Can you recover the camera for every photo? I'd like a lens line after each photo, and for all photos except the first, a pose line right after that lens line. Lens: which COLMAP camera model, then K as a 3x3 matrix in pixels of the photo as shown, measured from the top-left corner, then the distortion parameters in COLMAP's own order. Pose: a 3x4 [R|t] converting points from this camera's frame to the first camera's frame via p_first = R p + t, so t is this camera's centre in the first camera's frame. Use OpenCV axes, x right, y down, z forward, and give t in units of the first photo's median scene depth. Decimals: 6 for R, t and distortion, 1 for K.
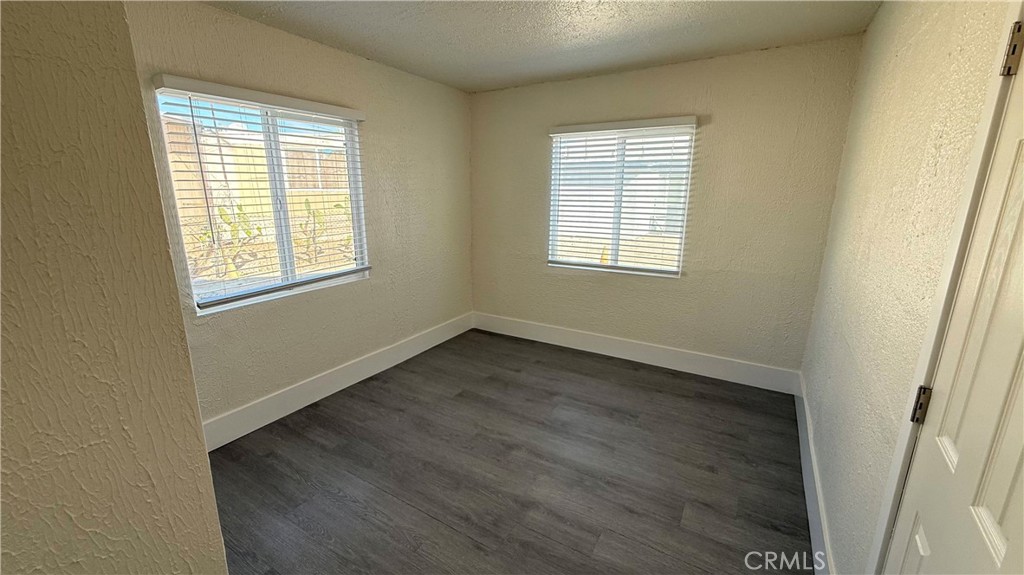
lens RADIAL K [[405.7, 0, 510.4], [0, 405.7, 288.2], [0, 0, 1]] dist [0.000037, 0.000125]
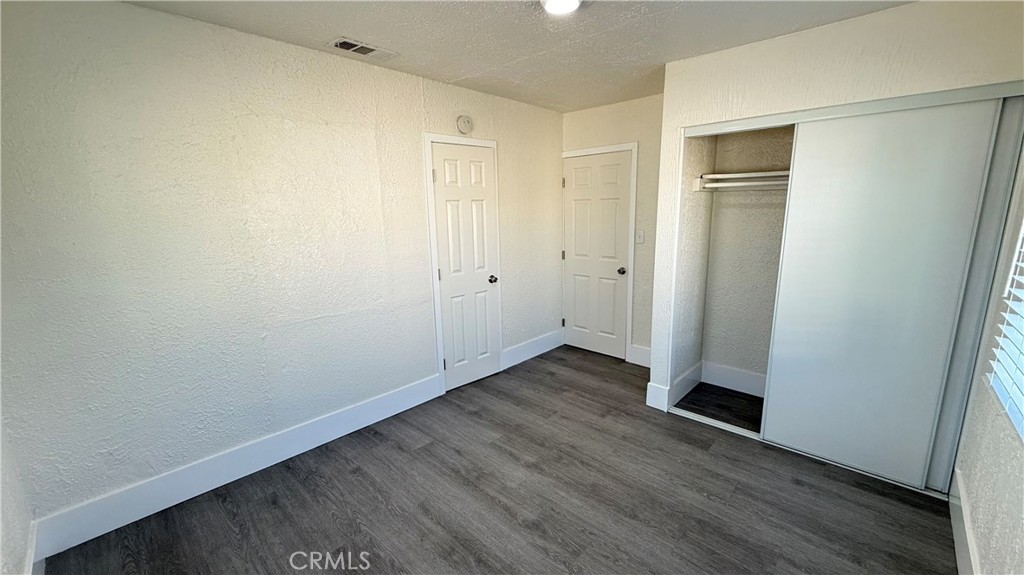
lens RADIAL K [[414.2, 0, 512.0], [0, 414.2, 287.5], [0, 0, 1]] dist [0.003147, 0.000288]
pose [[-0.978836, -0.027798, 0.202749, -0.120197], [0.059629, 0.909000, 0.412508, -0.429528], [-0.195766, 0.415868, -0.888105, 1.711608]]
